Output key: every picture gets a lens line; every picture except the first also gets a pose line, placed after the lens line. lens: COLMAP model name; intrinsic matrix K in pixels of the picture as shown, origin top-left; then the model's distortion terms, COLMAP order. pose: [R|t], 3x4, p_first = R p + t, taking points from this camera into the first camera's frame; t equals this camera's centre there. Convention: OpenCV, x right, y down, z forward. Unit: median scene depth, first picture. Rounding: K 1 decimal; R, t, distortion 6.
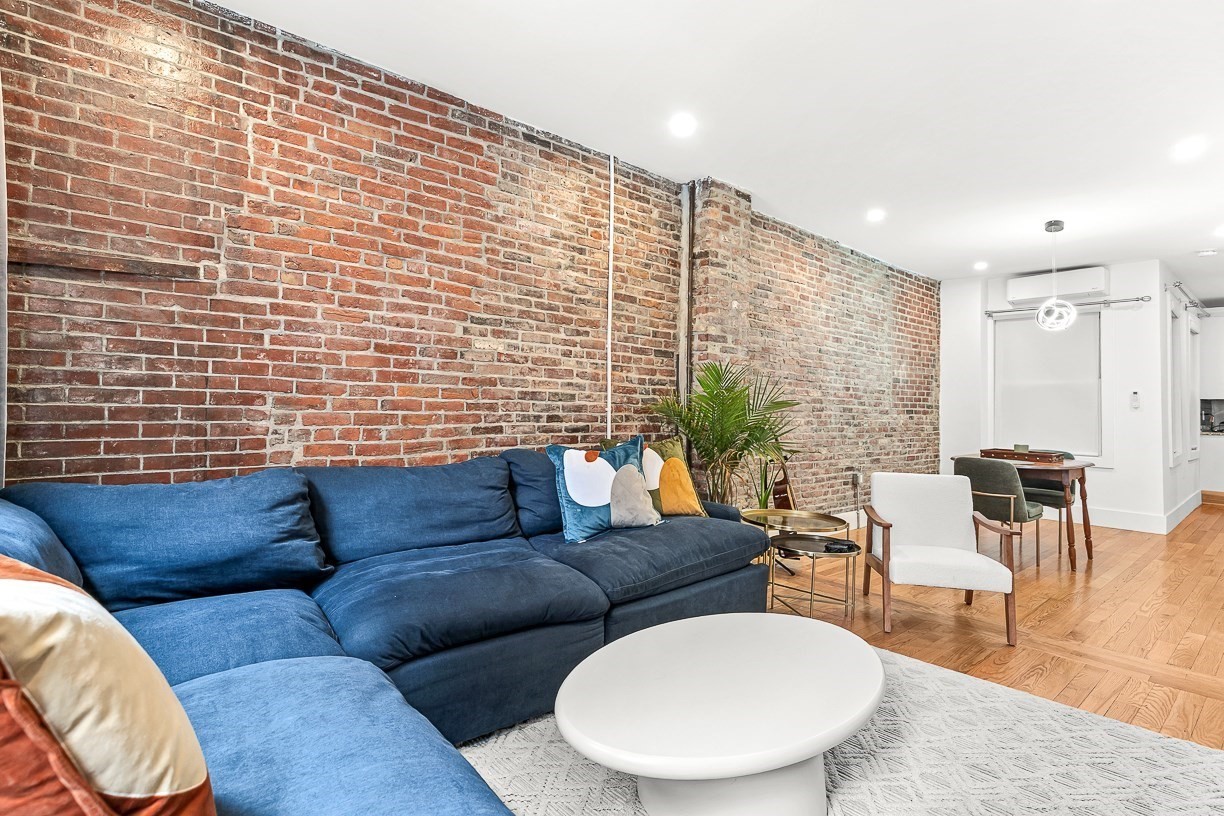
lens RADIAL K [[585.4, 0, 613.5], [0, 585.4, 394.9], [0, 0, 1]] dist [0.002483, 0.000934]
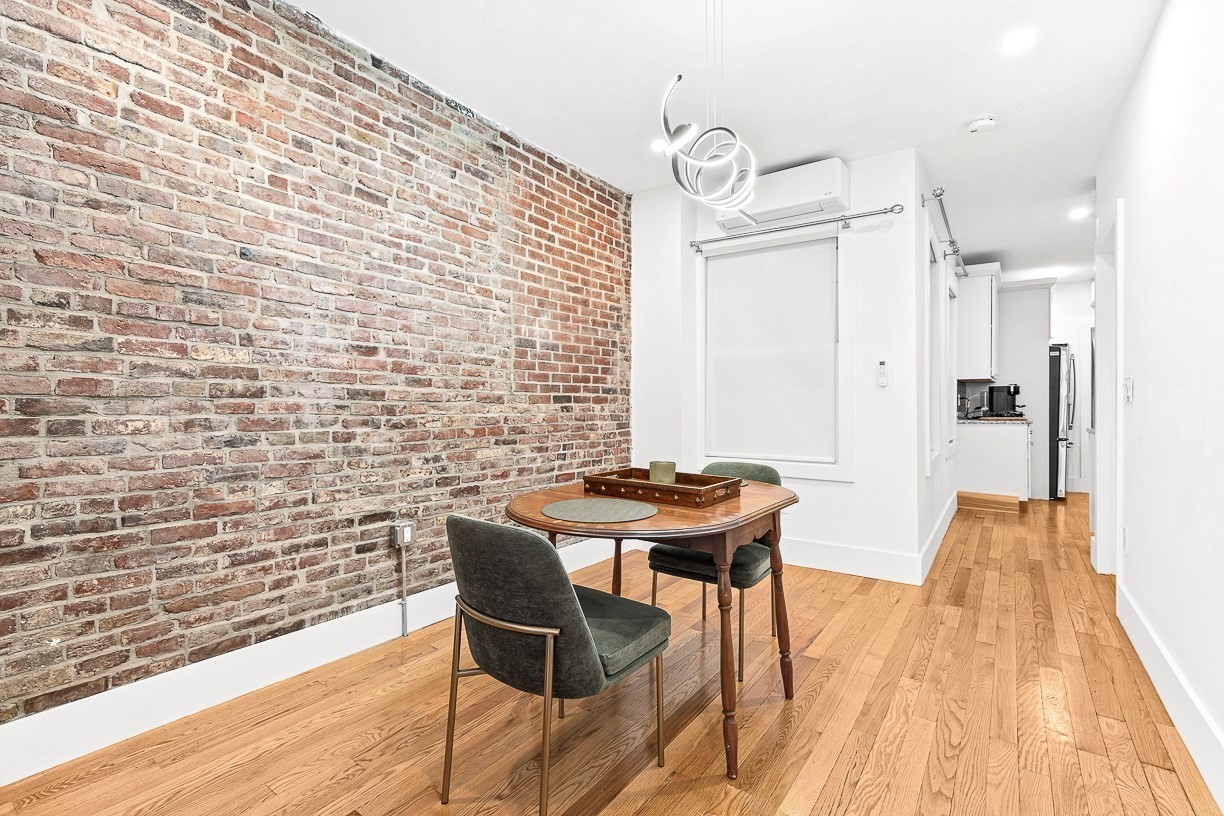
lens RADIAL K [[558.5, 0, 612.0], [0, 558.5, 408.0], [0, 0, 1]] dist [0.002883, 0.000262]
pose [[0.968898, -0.018543, 0.246763, 0.453575], [0.011633, 0.999499, 0.029432, 0.023939], [-0.247185, -0.025646, 0.968629, 0.483298]]
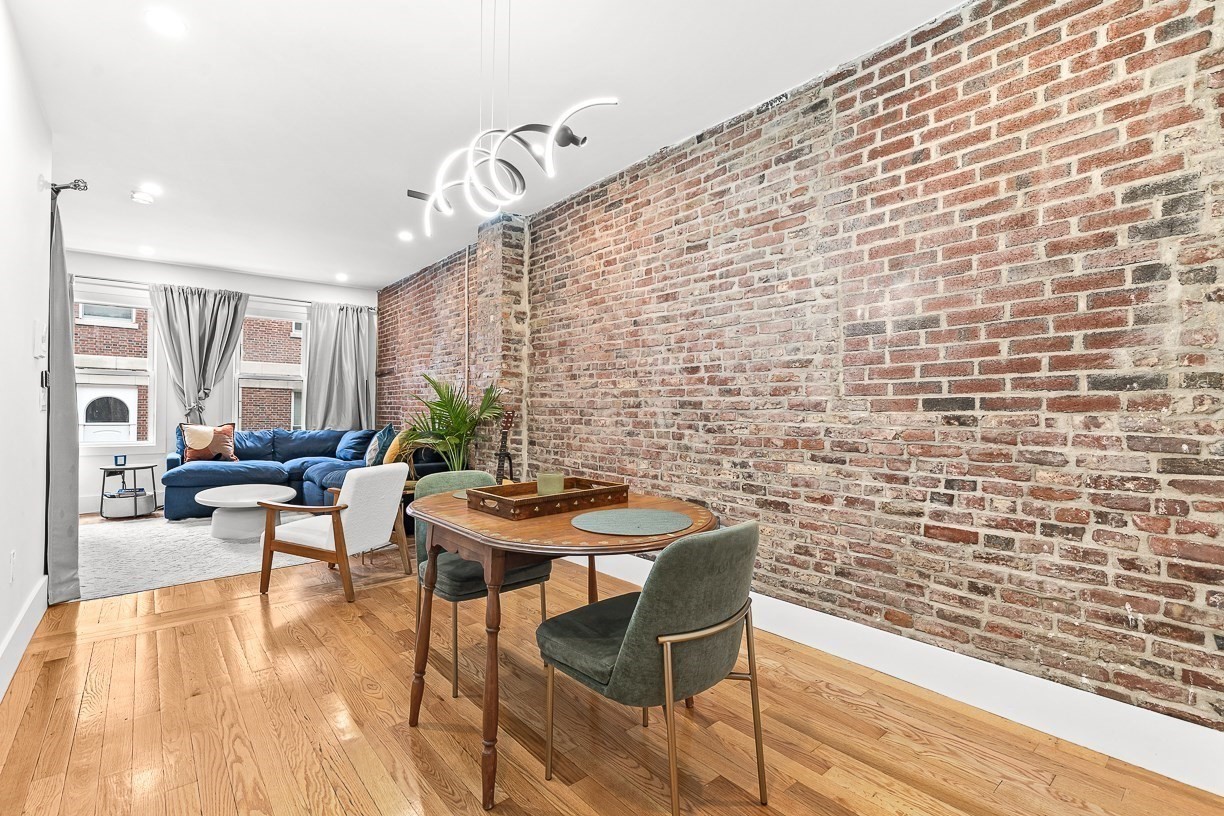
lens RADIAL K [[566.2, 0, 612.0], [0, 566.2, 408.0], [0, 0, 1]] dist [-0.000028, -0.000079]
pose [[-0.007658, -0.025839, -0.999637, 0.931965], [0.014659, 0.999556, -0.025949, 0.040807], [0.999863, -0.014852, -0.007276, 0.871316]]
